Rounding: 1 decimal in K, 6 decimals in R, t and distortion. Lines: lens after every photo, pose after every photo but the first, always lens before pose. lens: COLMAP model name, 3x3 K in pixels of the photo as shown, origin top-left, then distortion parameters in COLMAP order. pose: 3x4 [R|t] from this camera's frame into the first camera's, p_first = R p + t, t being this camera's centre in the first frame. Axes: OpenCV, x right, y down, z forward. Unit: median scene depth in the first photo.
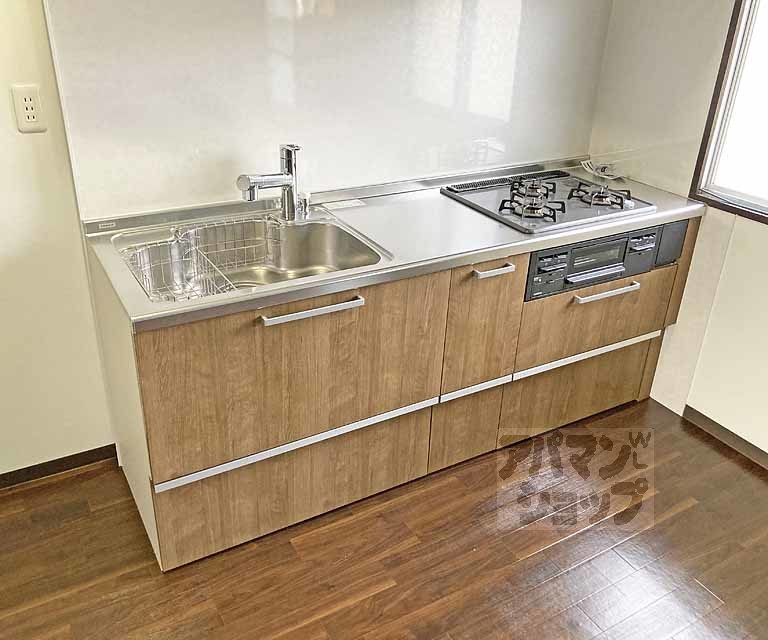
lens RADIAL K [[714.4, 0, 384.0], [0, 714.4, 320.0], [0, 0, 1]] dist [0.010704, -0.003668]
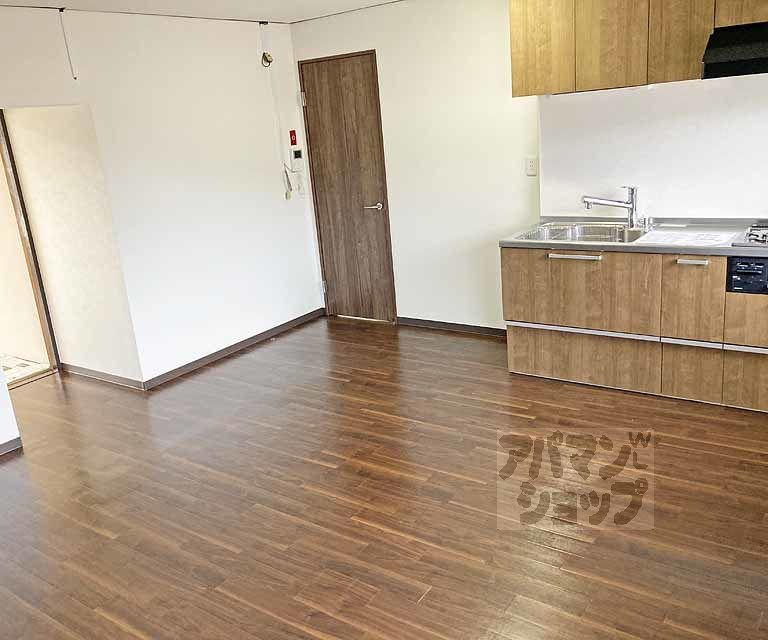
lens RADIAL K [[714.4, 0, 384.0], [0, 714.4, 320.0], [0, 0, 1]] dist [0.010704, -0.003668]
pose [[0.383428, 0.183958, -0.905065, 1.414399], [-0.328838, 0.942935, 0.052344, 0.207226], [0.863046, 0.277549, 0.422040, -0.268592]]
